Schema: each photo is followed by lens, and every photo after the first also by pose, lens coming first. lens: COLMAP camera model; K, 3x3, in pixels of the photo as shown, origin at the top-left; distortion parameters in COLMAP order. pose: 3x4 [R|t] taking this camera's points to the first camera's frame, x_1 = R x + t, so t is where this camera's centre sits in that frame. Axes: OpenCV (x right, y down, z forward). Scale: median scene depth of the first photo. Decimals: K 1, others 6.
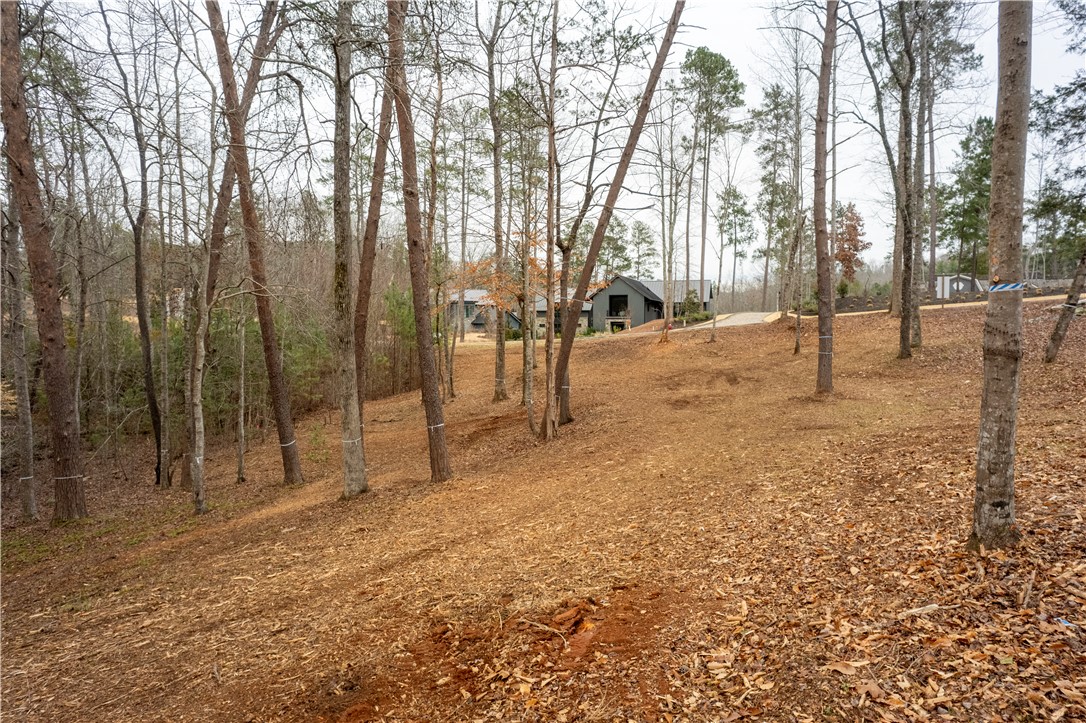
lens RADIAL K [[693.2, 0, 543.0], [0, 693.2, 361.5], [0, 0, 1]] dist [-0.091460, 0.083167]
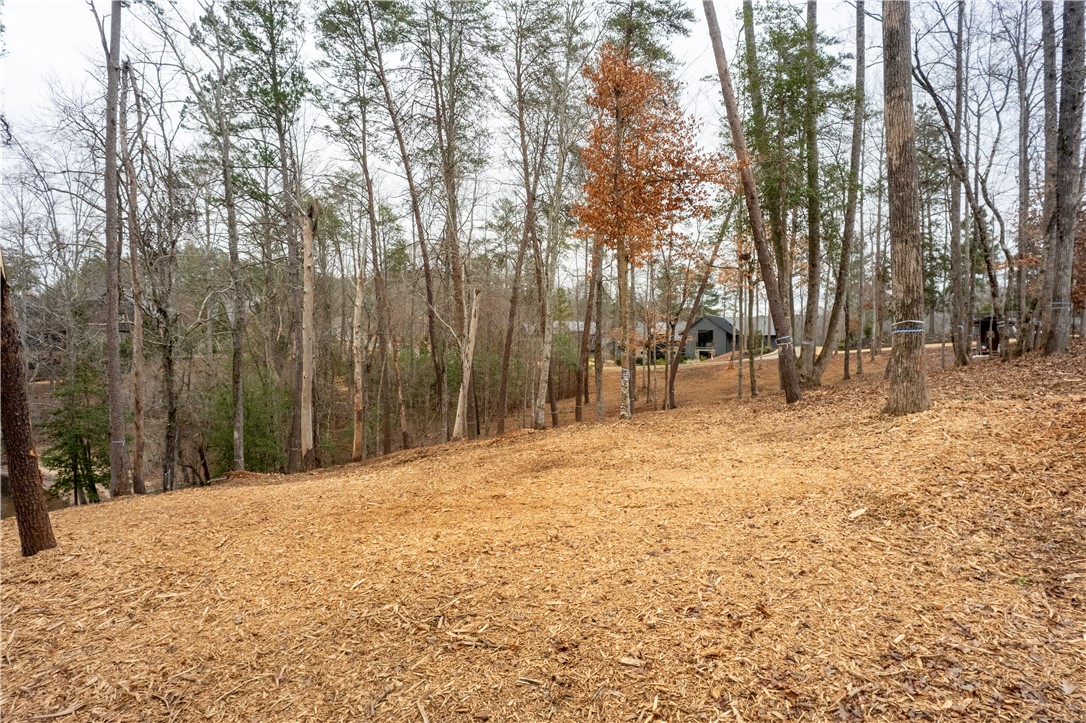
lens RADIAL K [[693.2, 0, 543.0], [0, 693.2, 361.5], [0, 0, 1]] dist [-0.091460, 0.083167]
pose [[0.991529, 0.006084, -0.129744, -0.022565], [-0.010227, 0.999458, -0.031290, 0.003755], [0.129484, 0.032352, 0.991054, -0.297337]]
